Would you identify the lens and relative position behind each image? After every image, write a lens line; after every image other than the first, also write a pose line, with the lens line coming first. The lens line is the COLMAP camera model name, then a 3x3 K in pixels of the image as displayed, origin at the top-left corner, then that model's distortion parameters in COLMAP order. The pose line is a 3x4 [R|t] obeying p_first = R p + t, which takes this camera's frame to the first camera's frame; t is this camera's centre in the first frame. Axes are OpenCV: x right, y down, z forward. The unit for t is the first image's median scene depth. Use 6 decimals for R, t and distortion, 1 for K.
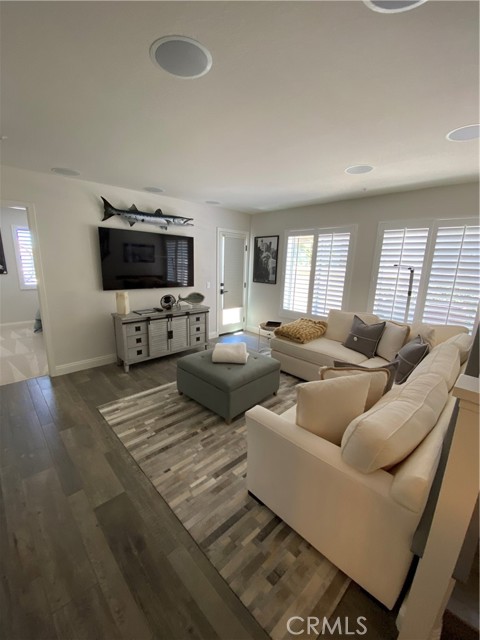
lens RADIAL K [[259.3, 0, 239.9], [0, 259.3, 317.8], [0, 0, 1]] dist [0.006158, -0.013173]
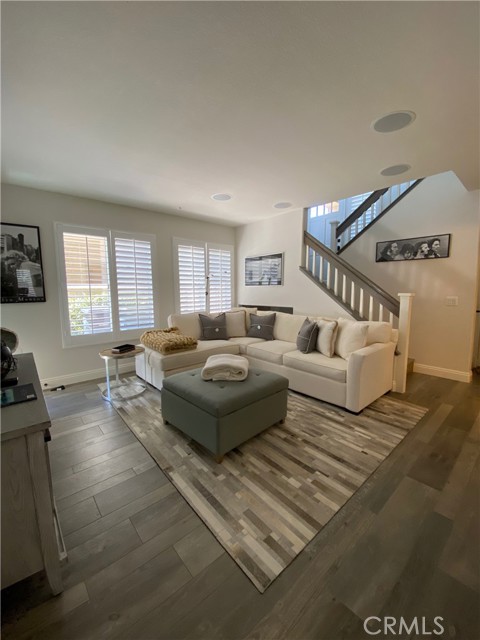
lens RADIAL K [[259.3, 0, 239.7], [0, 259.3, 319.7], [0, 0, 1]] dist [0.006158, -0.013173]
pose [[0.047798, -0.144445, 0.988358, -0.991451], [0.220617, 0.966578, 0.130593, -0.136891], [-0.974189, 0.211806, 0.078068, 1.021539]]
